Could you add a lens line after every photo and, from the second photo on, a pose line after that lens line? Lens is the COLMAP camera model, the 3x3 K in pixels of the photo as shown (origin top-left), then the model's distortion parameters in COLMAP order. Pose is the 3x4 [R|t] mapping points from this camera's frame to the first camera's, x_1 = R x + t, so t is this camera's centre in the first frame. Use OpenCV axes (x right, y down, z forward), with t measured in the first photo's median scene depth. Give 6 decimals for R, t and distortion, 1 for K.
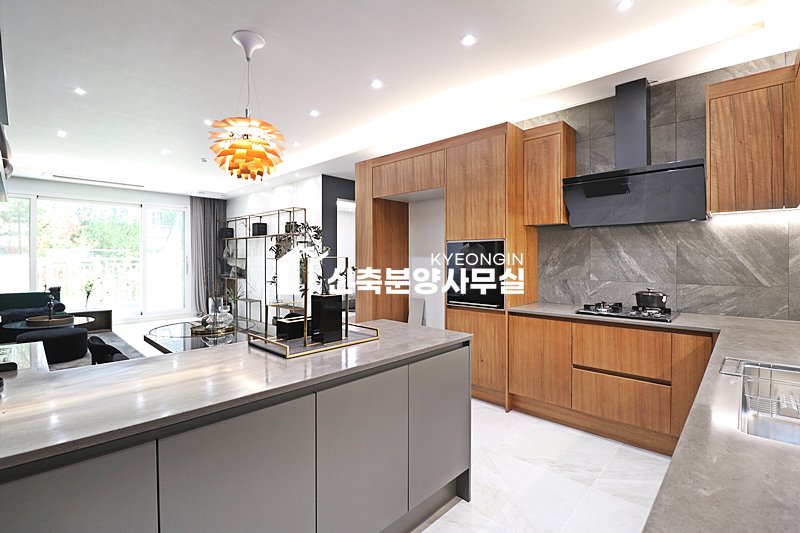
lens RADIAL K [[368.8, 0, 401.1], [0, 368.8, 260.1], [0, 0, 1]] dist [-0.012065, -0.005429]
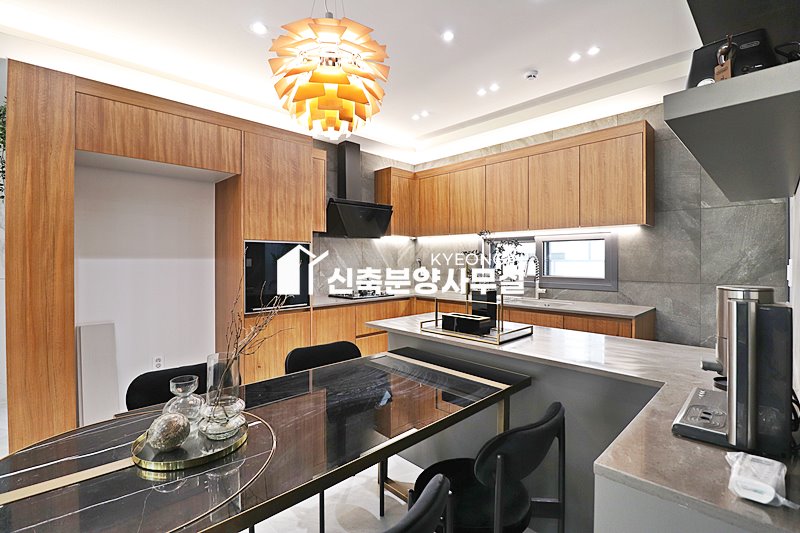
lens RADIAL K [[368.8, 0, 401.0], [0, 368.8, 262.3], [0, 0, 1]] dist [-0.012065, -0.005429]
pose [[0.036283, -0.007420, 0.999314, -0.812906], [0.004574, 0.999963, 0.007258, -0.004127], [-0.999331, 0.004307, 0.036316, 0.691461]]
